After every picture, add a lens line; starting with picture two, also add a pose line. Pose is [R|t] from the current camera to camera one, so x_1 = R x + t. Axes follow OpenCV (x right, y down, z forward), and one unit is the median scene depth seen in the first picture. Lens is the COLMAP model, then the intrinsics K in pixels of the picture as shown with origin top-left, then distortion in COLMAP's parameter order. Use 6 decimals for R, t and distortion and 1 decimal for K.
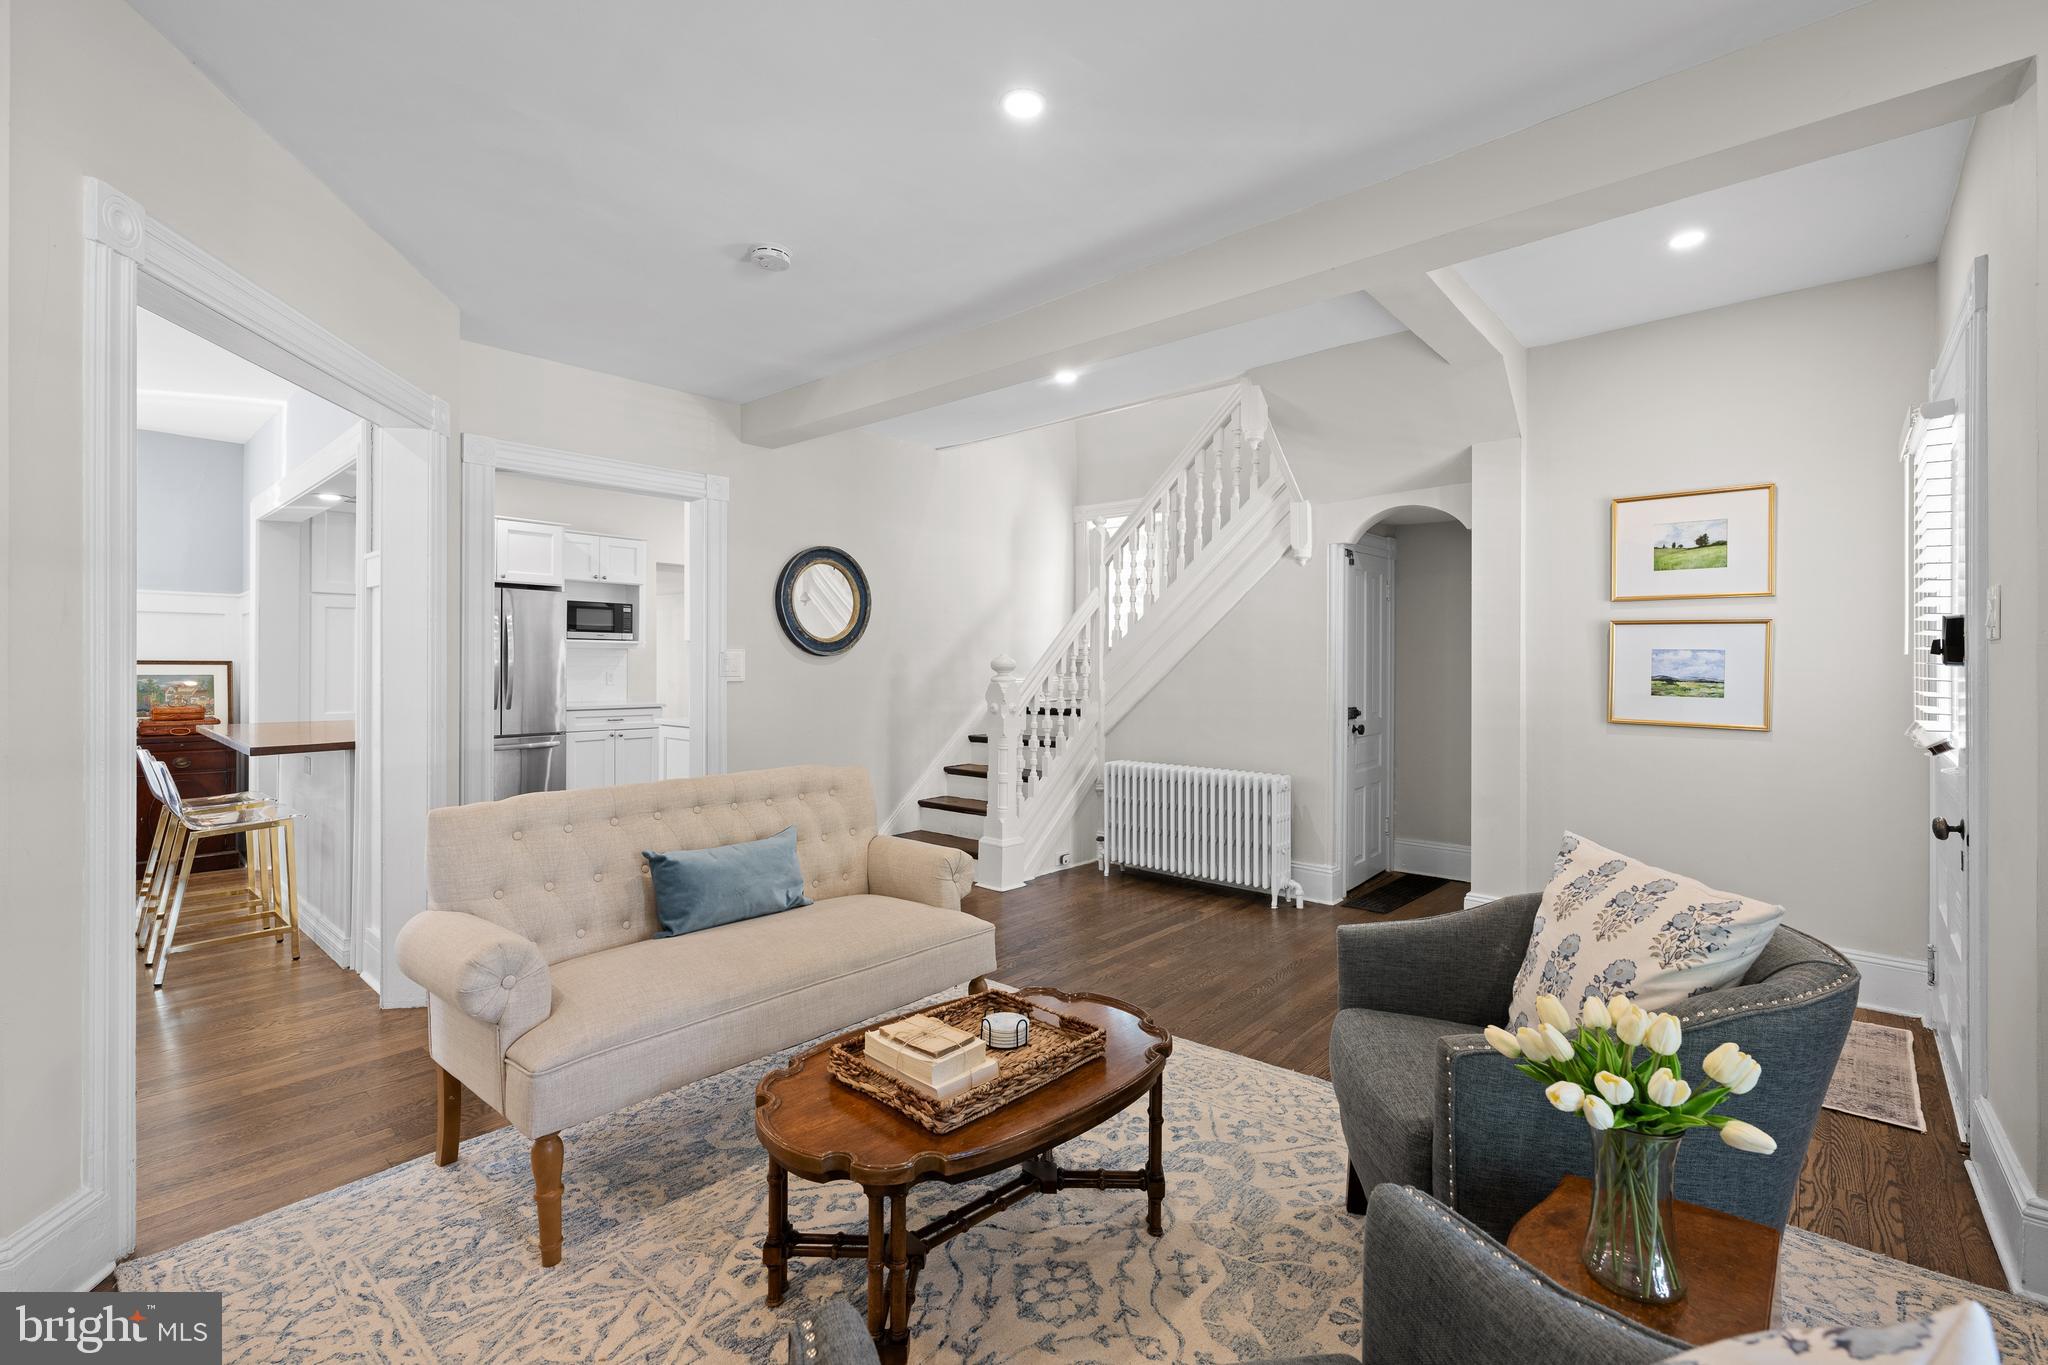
lens RADIAL K [[896.4, 0, 1024.0], [0, 896.4, 682.5], [0, 0, 1]] dist [-0.000543, -0.000026]
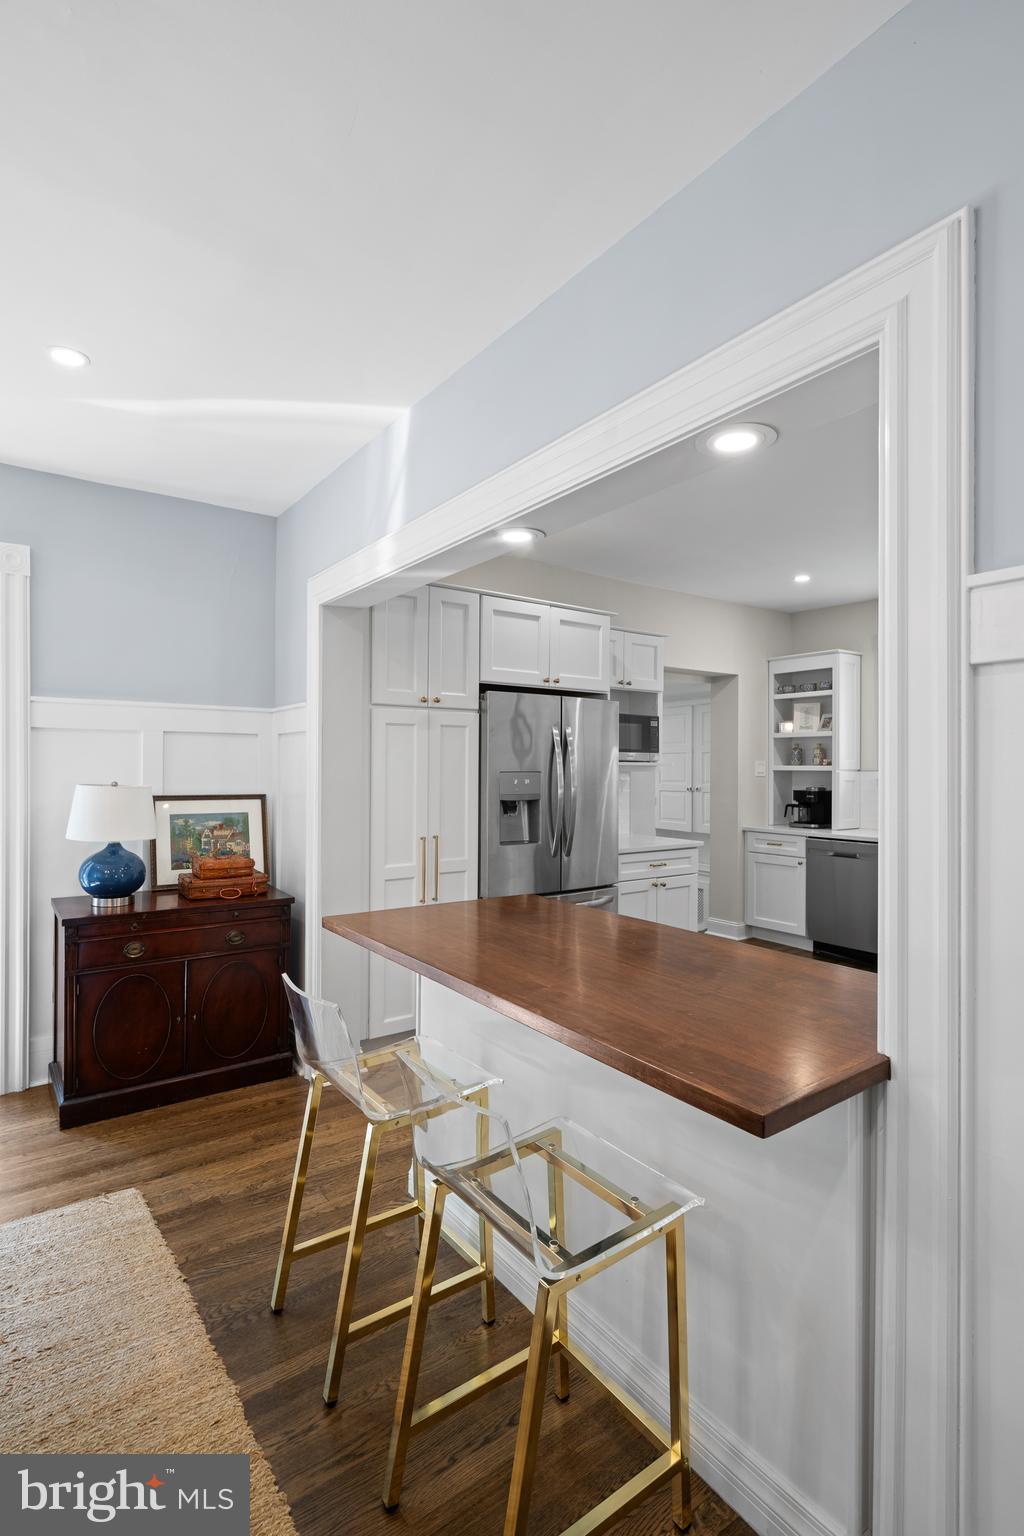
lens RADIAL K [[739.8, 0, 512.0], [0, 739.8, 768.0], [0, 0, 1]] dist [0.001104, 0.000058]
pose [[0.978770, 0.000345, -0.204963, -0.543833], [-0.004805, 0.999762, -0.021267, -0.034131], [0.204907, 0.021801, 0.978539, 0.416033]]
